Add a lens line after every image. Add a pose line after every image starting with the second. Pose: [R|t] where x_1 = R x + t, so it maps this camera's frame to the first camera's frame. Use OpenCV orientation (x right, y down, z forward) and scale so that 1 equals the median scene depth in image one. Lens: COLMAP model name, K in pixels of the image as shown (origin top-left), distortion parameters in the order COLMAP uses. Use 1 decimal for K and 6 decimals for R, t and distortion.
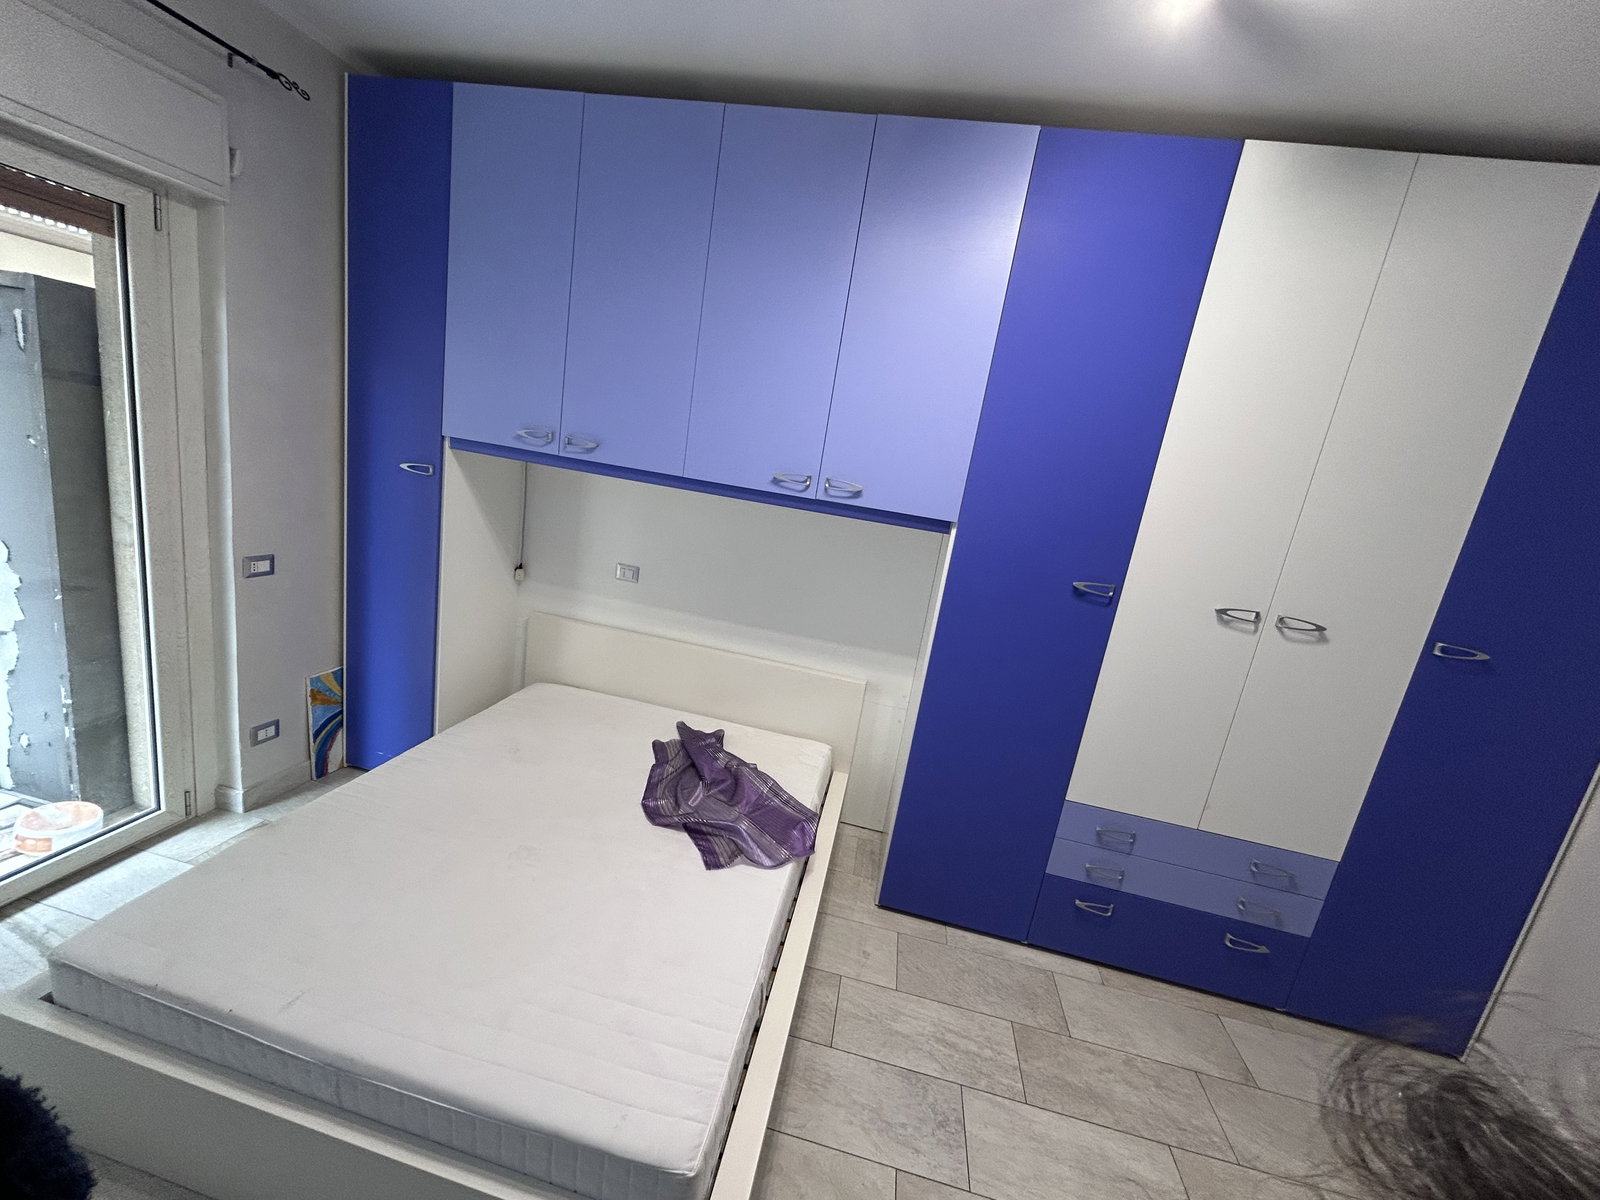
lens RADIAL K [[640.4, 0, 795.0], [0, 640.4, 596.7], [0, 0, 1]] dist [-0.000825, 0.000286]
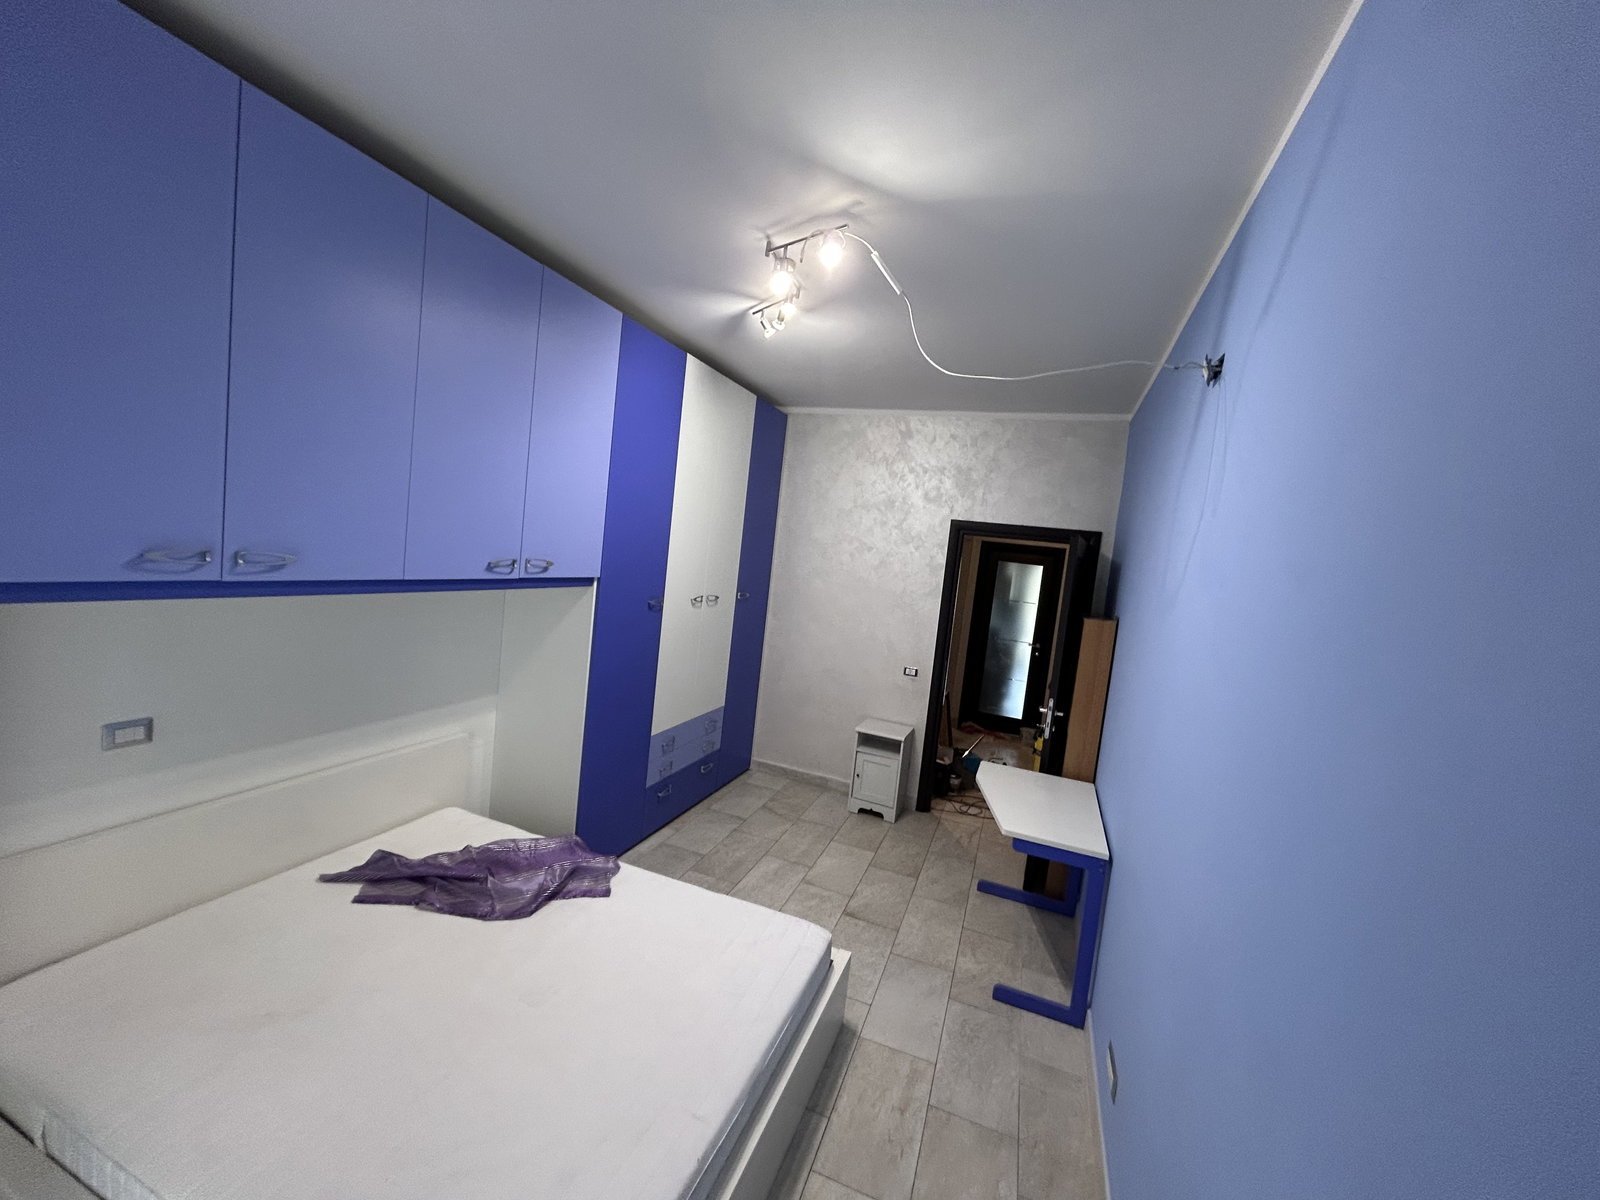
lens RADIAL K [[643.7, 0, 797.3], [0, 643.7, 598.7], [0, 0, 1]] dist [-0.002178, 0.000614]
pose [[0.185627, -0.211618, 0.959563, -0.984585], [0.136019, 0.972667, 0.188196, -0.268172], [-0.973161, 0.095584, 0.209337, 0.299643]]
